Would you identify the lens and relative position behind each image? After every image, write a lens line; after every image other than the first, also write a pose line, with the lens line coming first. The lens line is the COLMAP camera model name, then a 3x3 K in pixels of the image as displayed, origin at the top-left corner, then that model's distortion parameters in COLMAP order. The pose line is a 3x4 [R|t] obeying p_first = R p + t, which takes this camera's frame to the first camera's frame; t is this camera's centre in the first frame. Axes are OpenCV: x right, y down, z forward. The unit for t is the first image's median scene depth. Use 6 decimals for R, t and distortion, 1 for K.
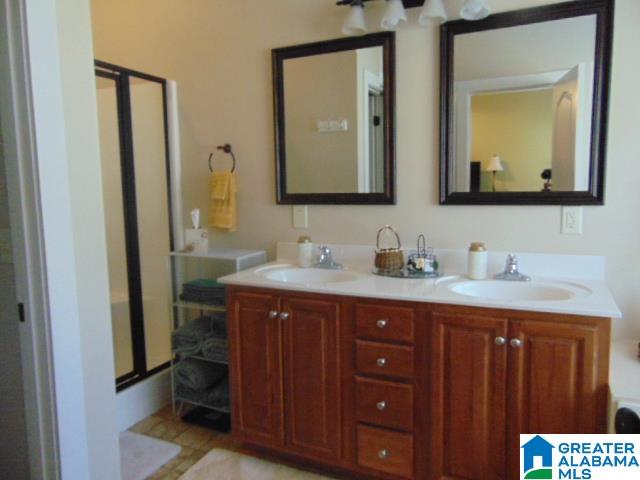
lens RADIAL K [[478.6, 0, 317.7], [0, 478.6, 236.6], [0, 0, 1]] dist [-0.033684, 0.066859]
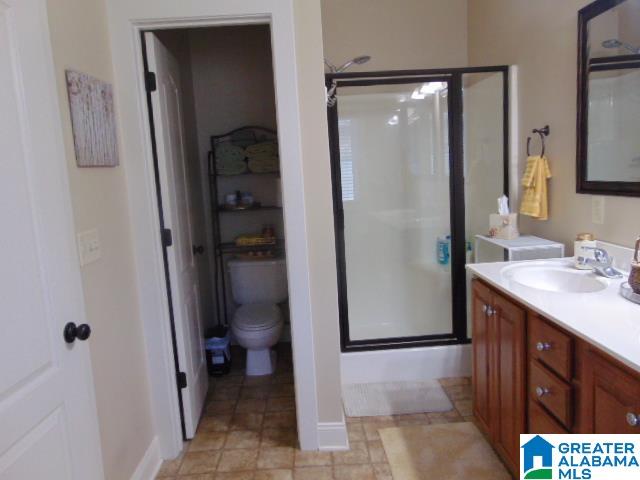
lens RADIAL K [[478.6, 0, 317.7], [0, 478.6, 236.6], [0, 0, 1]] dist [-0.033684, 0.066859]
pose [[0.462114, 0.108332, -0.880179, 0.472479], [-0.052980, 0.994110, 0.094539, -0.045611], [0.885236, 0.002944, 0.465132, 0.180685]]
